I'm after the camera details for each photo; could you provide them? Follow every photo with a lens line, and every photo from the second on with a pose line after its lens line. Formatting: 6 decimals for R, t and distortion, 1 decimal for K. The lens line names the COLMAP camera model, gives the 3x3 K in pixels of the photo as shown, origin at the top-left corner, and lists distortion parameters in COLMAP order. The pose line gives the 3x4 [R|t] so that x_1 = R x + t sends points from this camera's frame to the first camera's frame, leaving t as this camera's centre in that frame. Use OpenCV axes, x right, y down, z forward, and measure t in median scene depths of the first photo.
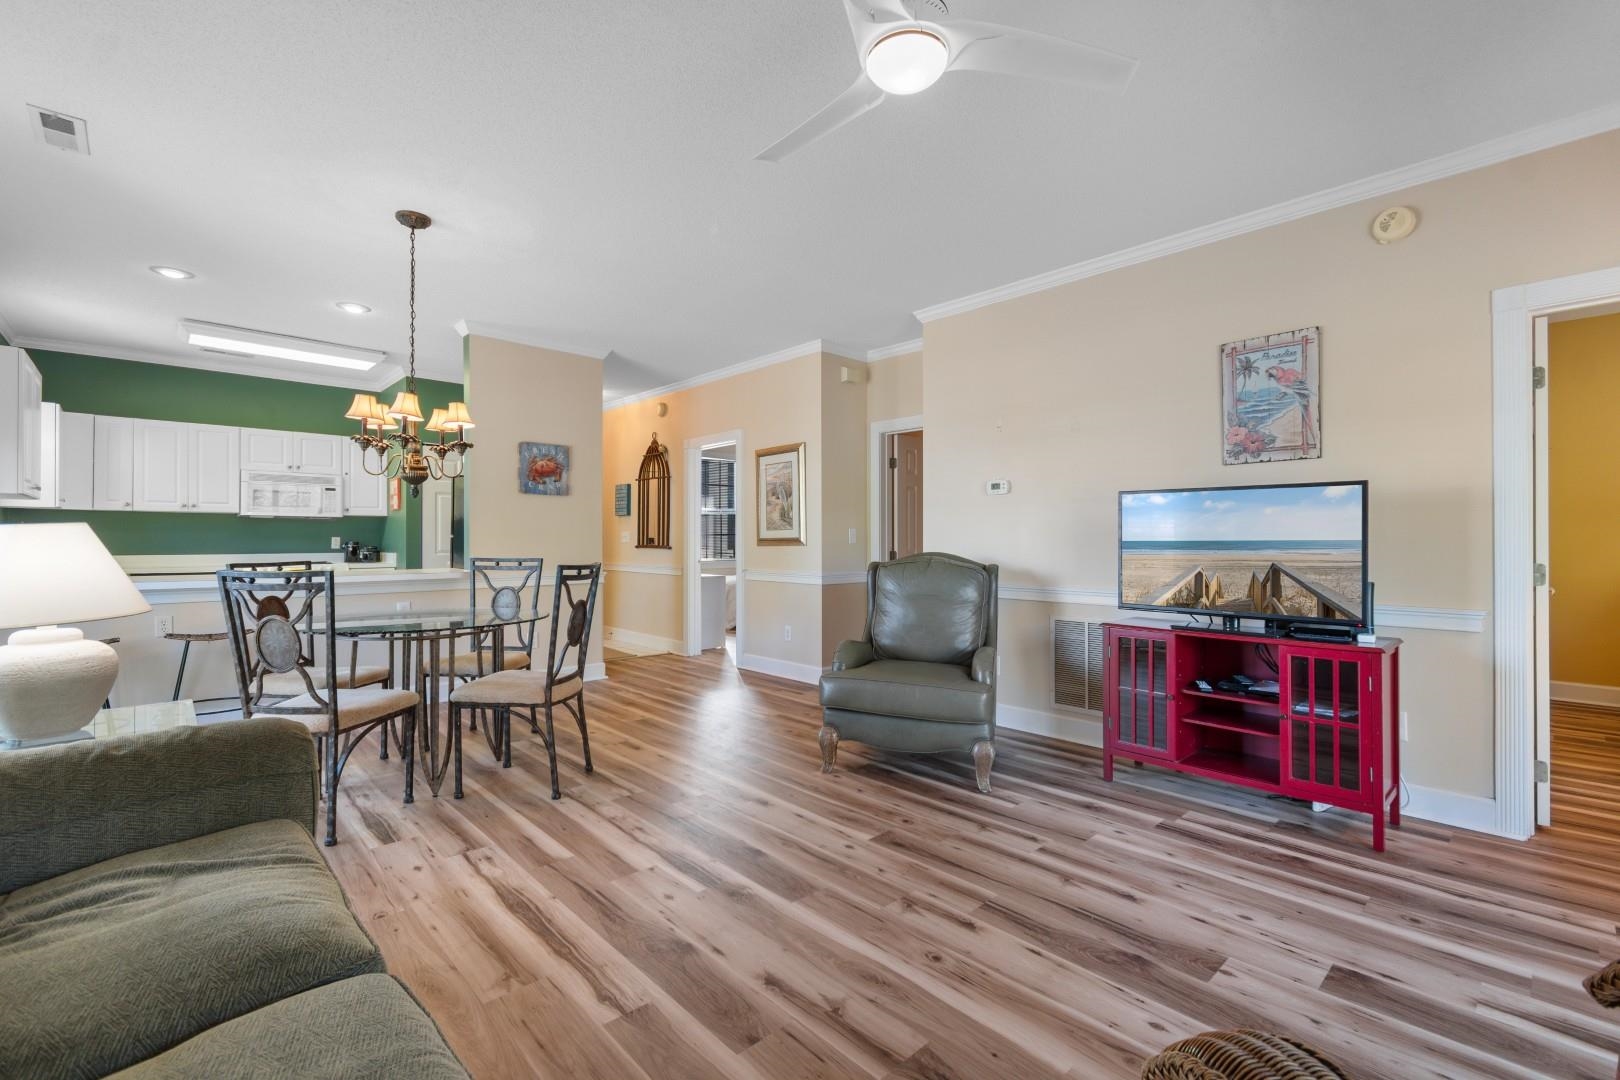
lens RADIAL K [[707.7, 0, 814.4], [0, 707.7, 539.6], [0, 0, 1]] dist [0.000557, -0.000704]
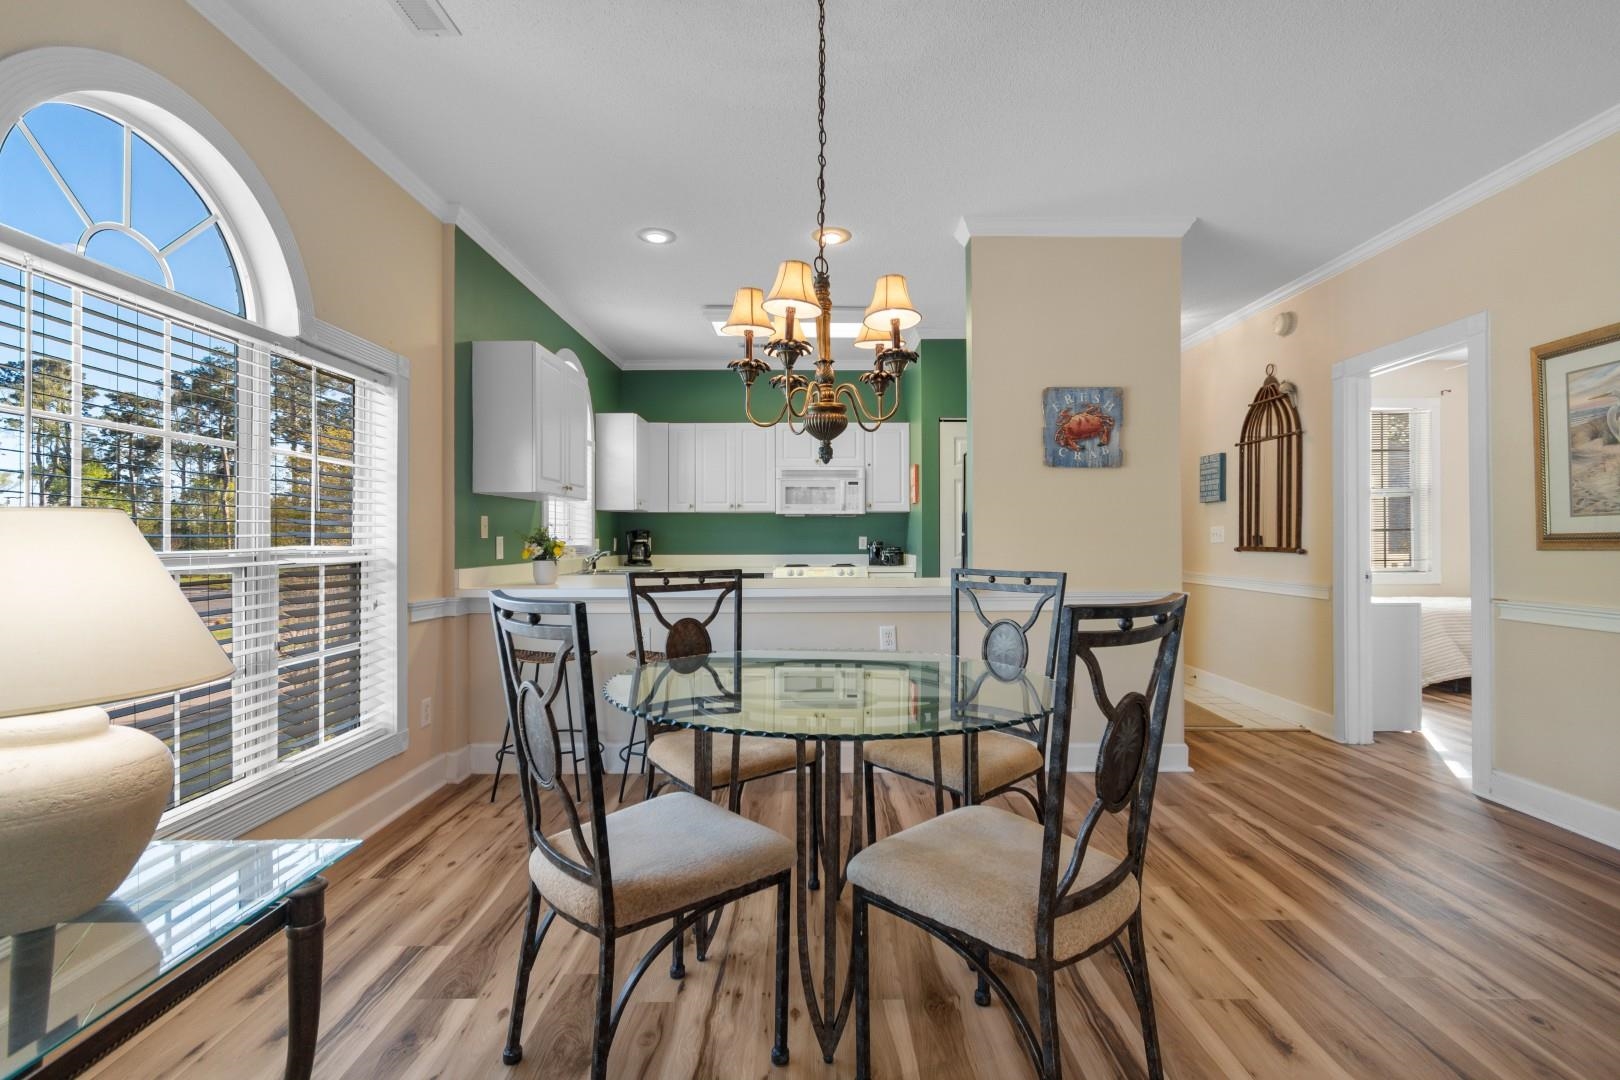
lens RADIAL K [[725.7, 0, 814.3], [0, 725.7, 534.9], [0, 0, 1]] dist [0.006793, -0.000154]
pose [[0.729622, -0.007021, -0.683815, -0.179197], [0.003113, 0.999971, -0.006946, 0.001110], [0.683843, 0.002940, 0.729623, 0.573599]]
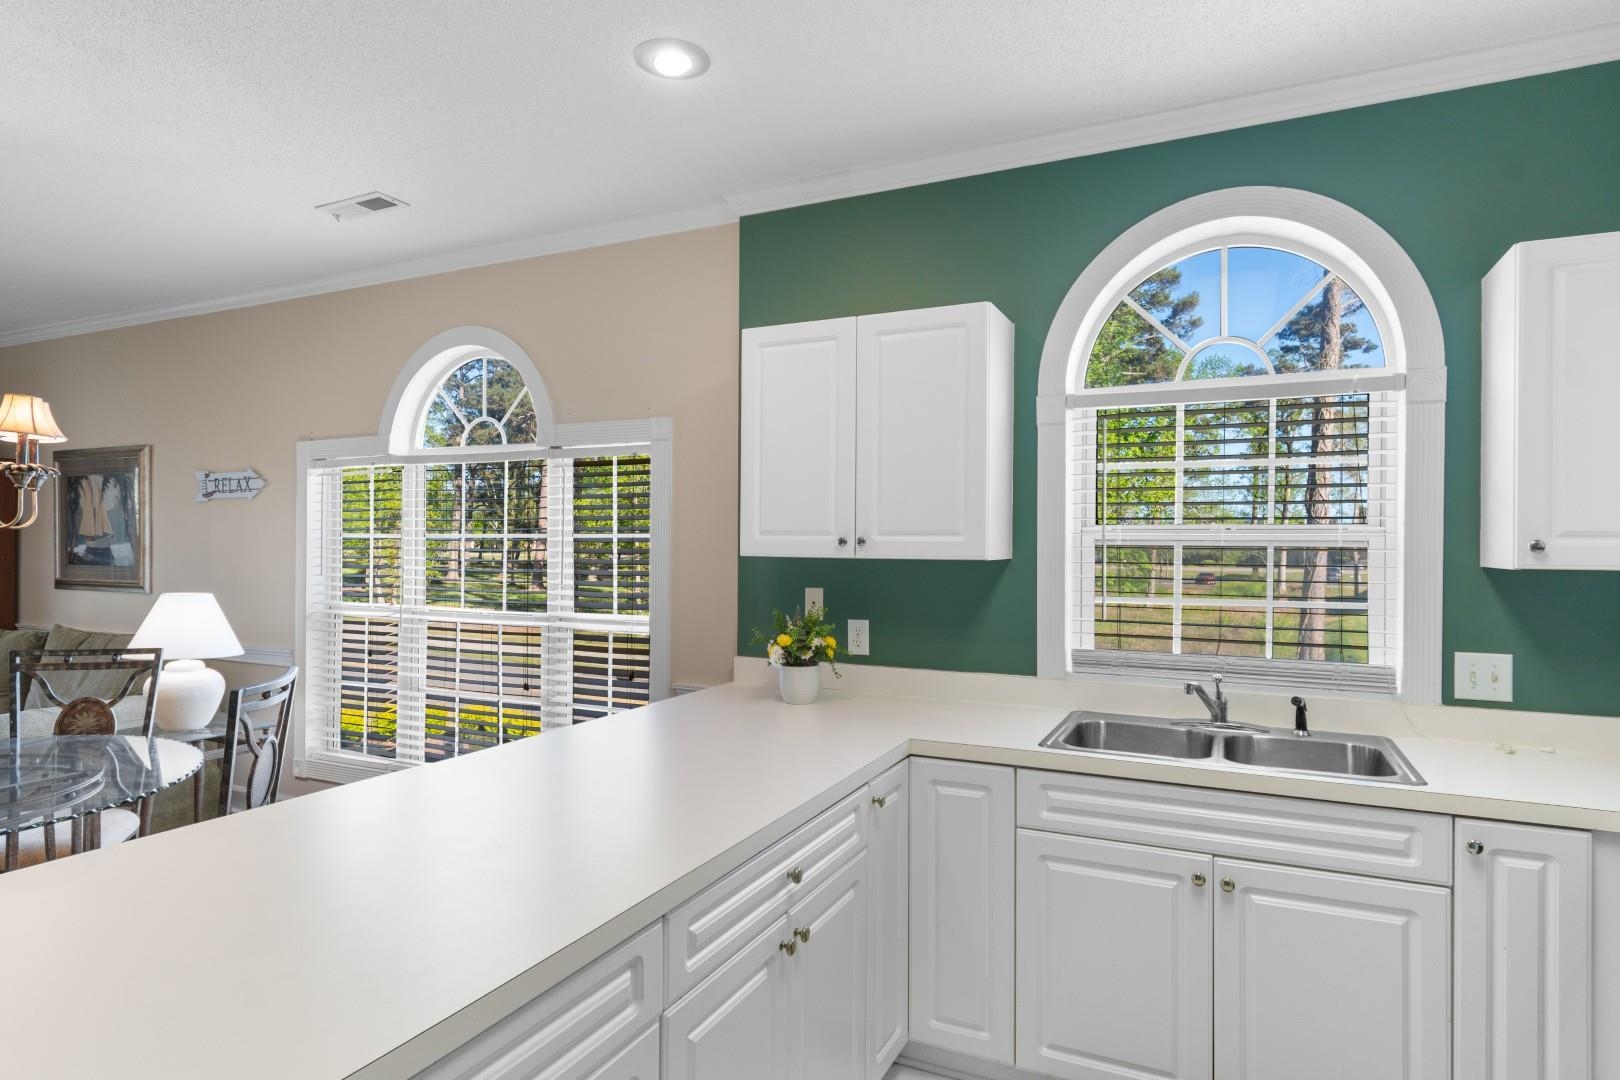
lens RADIAL K [[890.3, 0, 808.1], [0, 890.3, 544.2], [0, 0, 1]] dist [-0.000083, -0.001221]
pose [[-0.933582, -0.008762, -0.358257, -0.947153], [-0.009329, 0.999956, -0.000145, -0.081340], [0.358242, 0.003207, -0.933623, 1.888412]]
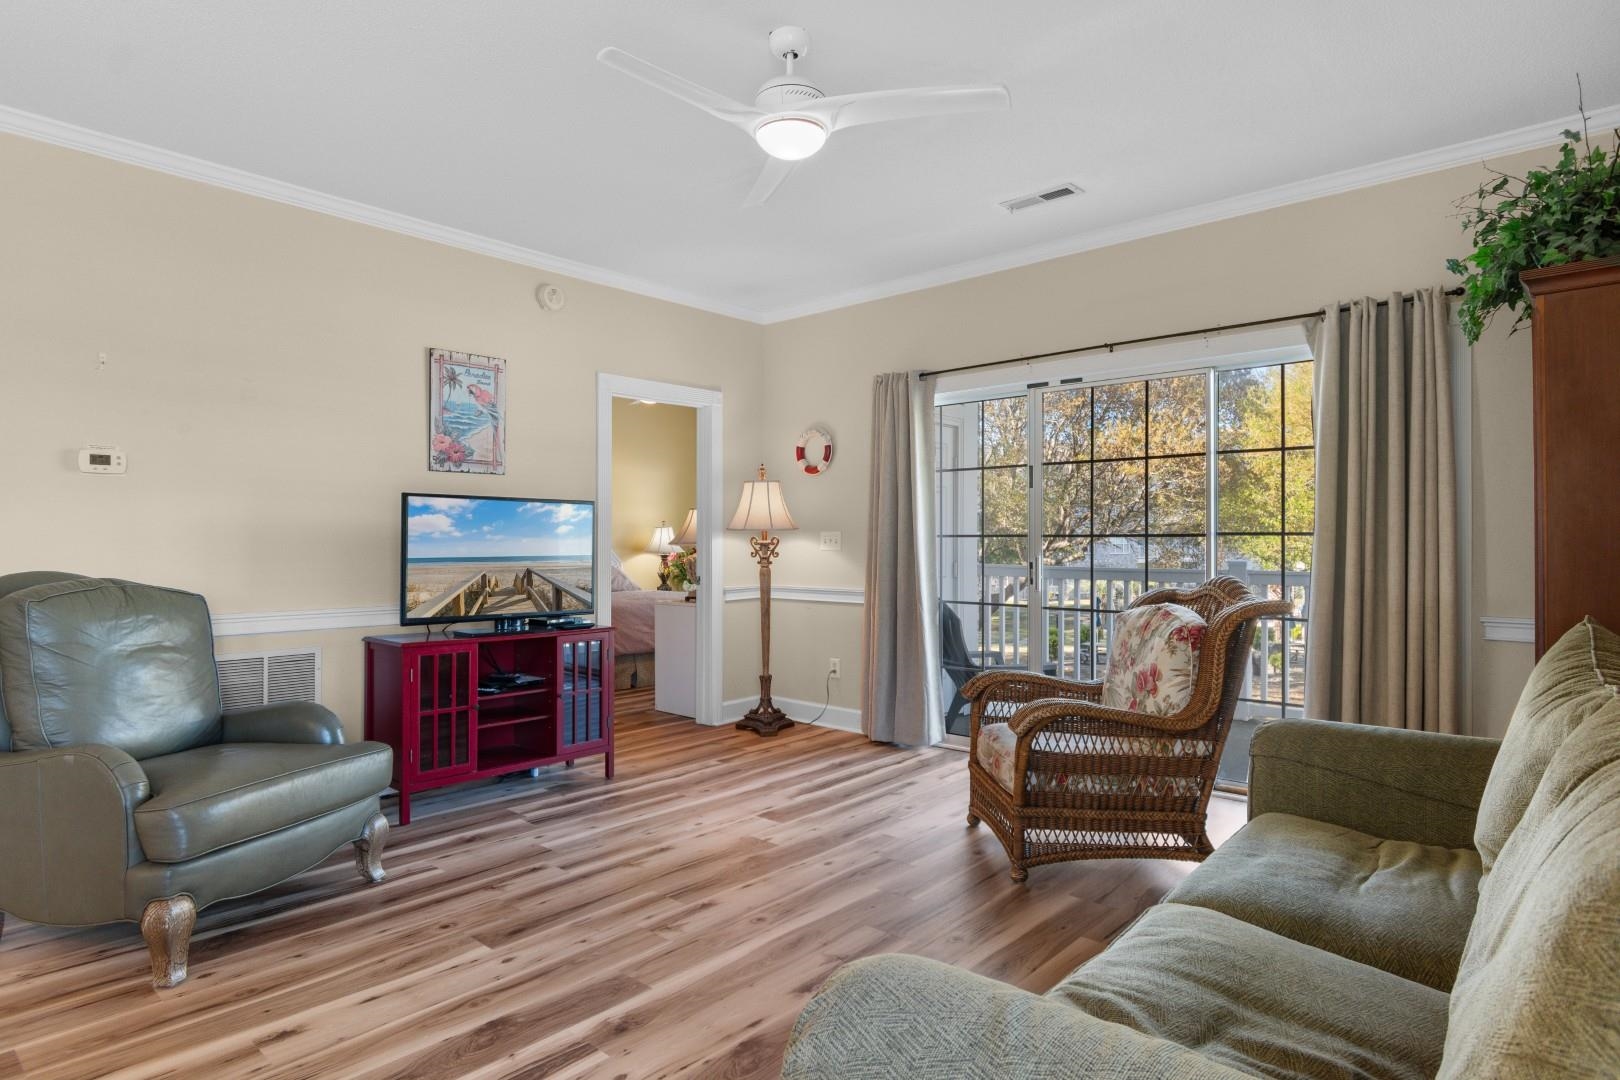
lens RADIAL K [[890.3, 0, 808.1], [0, 890.3, 544.2], [0, 0, 1]] dist [-0.000083, -0.001221]
pose [[-0.082812, -0.003693, 0.996558, -0.709040], [-0.002122, 0.999992, 0.003530, -0.008827], [-0.996563, -0.001823, -0.082819, 0.588781]]
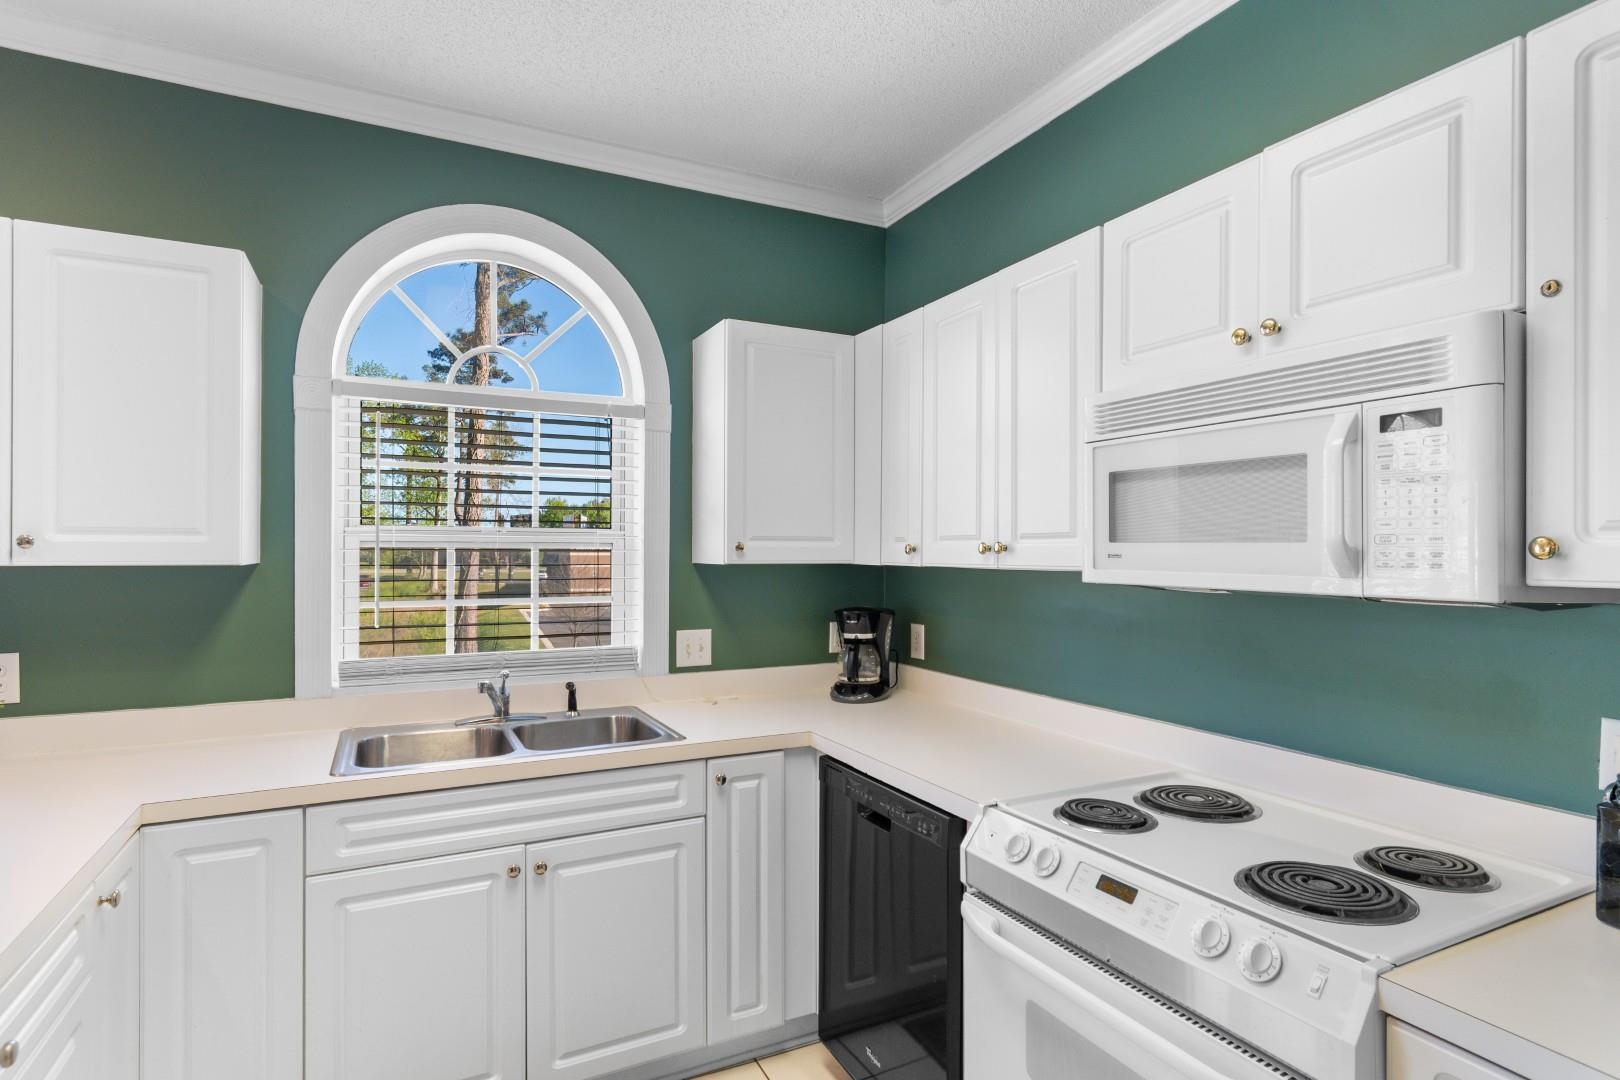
lens RADIAL K [[841.8, 0, 817.6], [0, 841.8, 547.8], [0, 0, 1]] dist [0.002717, -0.000957]
pose [[-0.278465, -0.006770, -0.960422, -0.906883], [-0.004445, 0.999974, -0.005760, -0.079715], [0.960436, 0.002665, -0.278488, 1.788121]]
